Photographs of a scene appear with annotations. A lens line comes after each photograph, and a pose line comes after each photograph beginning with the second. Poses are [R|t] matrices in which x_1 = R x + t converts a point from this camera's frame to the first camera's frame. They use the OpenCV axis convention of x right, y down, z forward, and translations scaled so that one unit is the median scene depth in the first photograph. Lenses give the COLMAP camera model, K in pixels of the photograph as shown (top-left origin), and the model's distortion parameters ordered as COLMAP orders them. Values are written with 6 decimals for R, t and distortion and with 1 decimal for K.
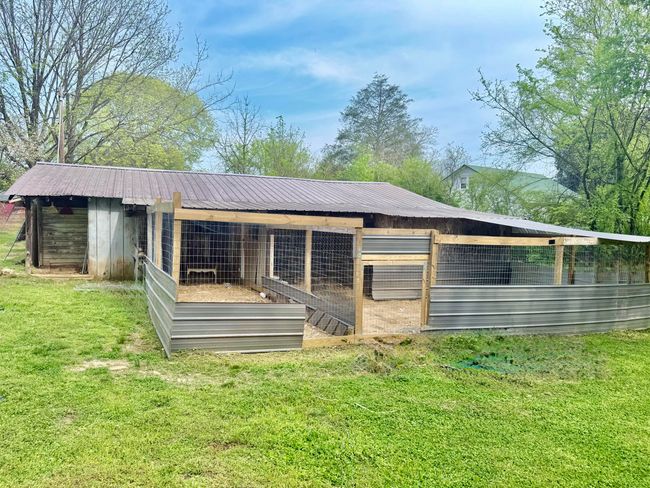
lens RADIAL K [[472.6, 0, 325.0], [0, 472.6, 244.0], [0, 0, 1]] dist [-0.003081, -0.000017]
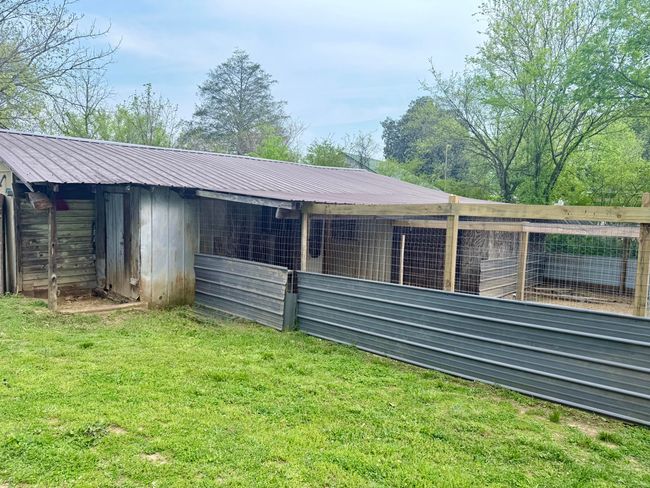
lens RADIAL K [[448.1, 0, 325.0], [0, 448.1, 244.0], [0, 0, 1]] dist [0.089915, -0.128354]
pose [[0.902310, -0.047417, 0.428471, -0.148462], [0.026751, 0.998176, 0.054128, -0.012227], [-0.430256, -0.037378, 0.901933, 0.086659]]
